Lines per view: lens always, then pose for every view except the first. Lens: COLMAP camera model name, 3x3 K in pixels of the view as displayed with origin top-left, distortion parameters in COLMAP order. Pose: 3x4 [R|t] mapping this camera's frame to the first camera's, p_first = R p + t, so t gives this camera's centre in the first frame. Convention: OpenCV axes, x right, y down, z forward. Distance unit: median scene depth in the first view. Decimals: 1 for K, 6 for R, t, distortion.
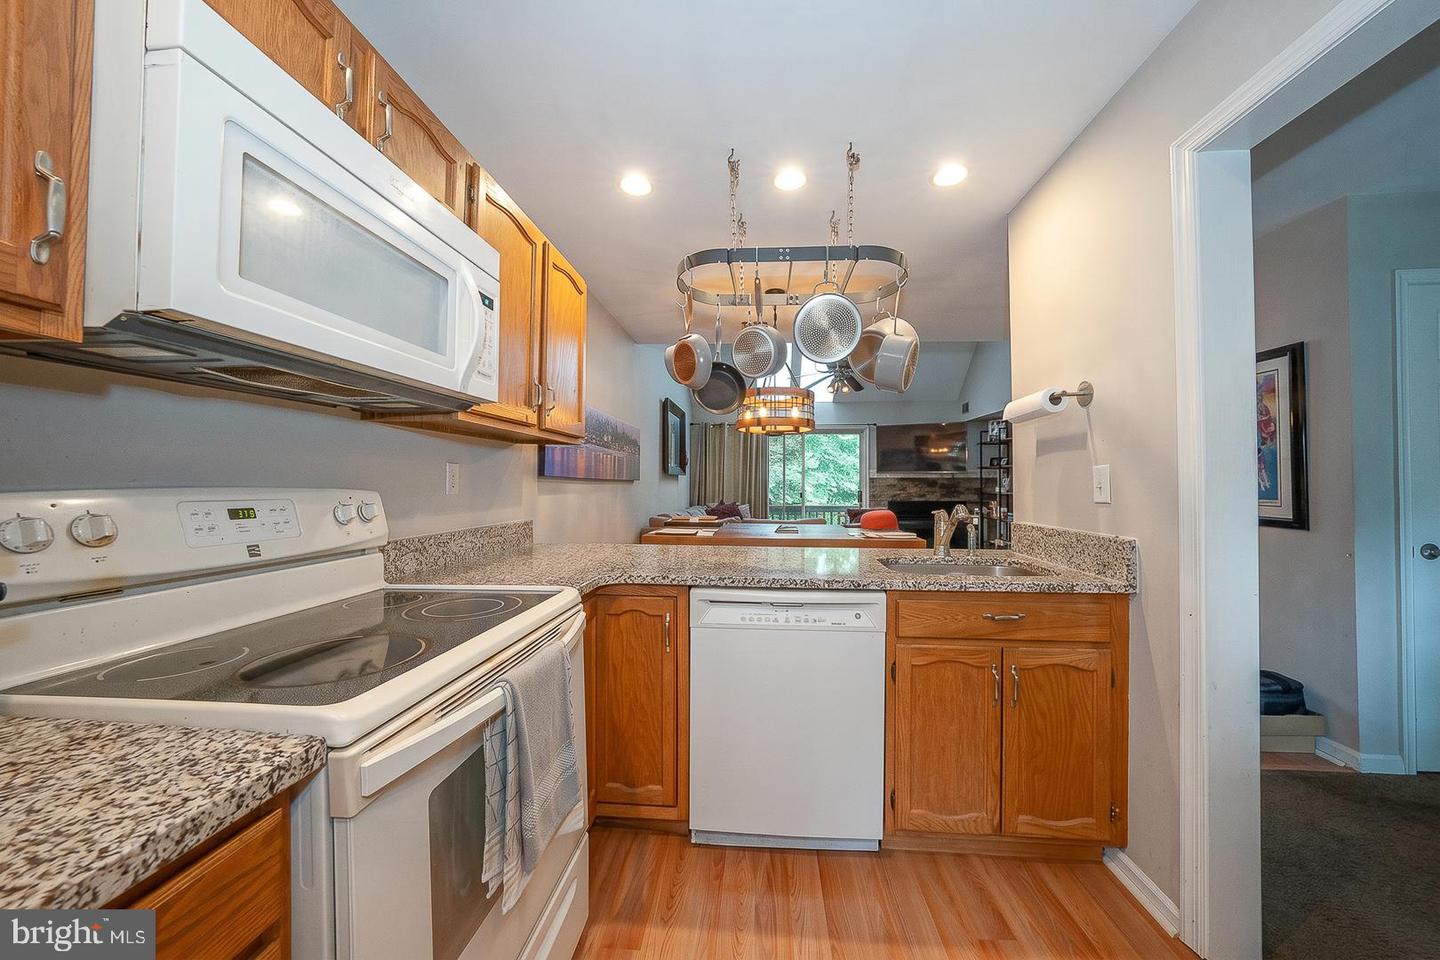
lens RADIAL K [[508.5, 0, 719.2], [0, 508.5, 478.8], [0, 0, 1]] dist [-0.000113, 0.000010]
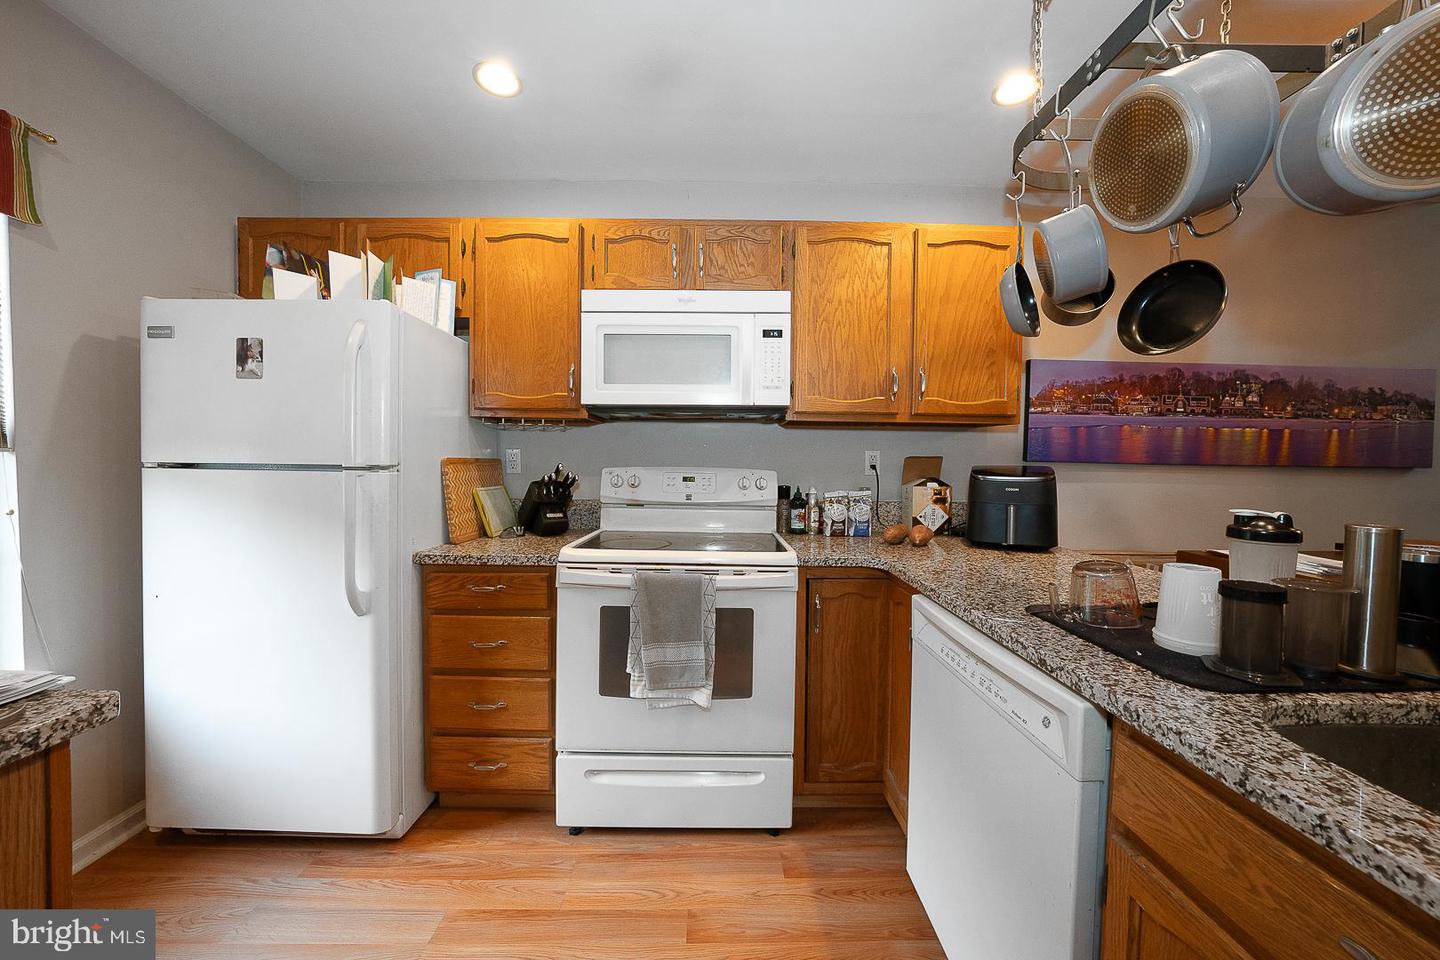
lens RADIAL K [[508.5, 0, 715.0], [0, 508.5, 474.9], [0, 0, 1]] dist [-0.000113, 0.000010]
pose [[0.098828, 0.027901, -0.994713, 0.981232], [-0.001464, 0.999610, 0.027893, -0.006448], [0.995103, -0.001301, 0.098830, 0.771272]]
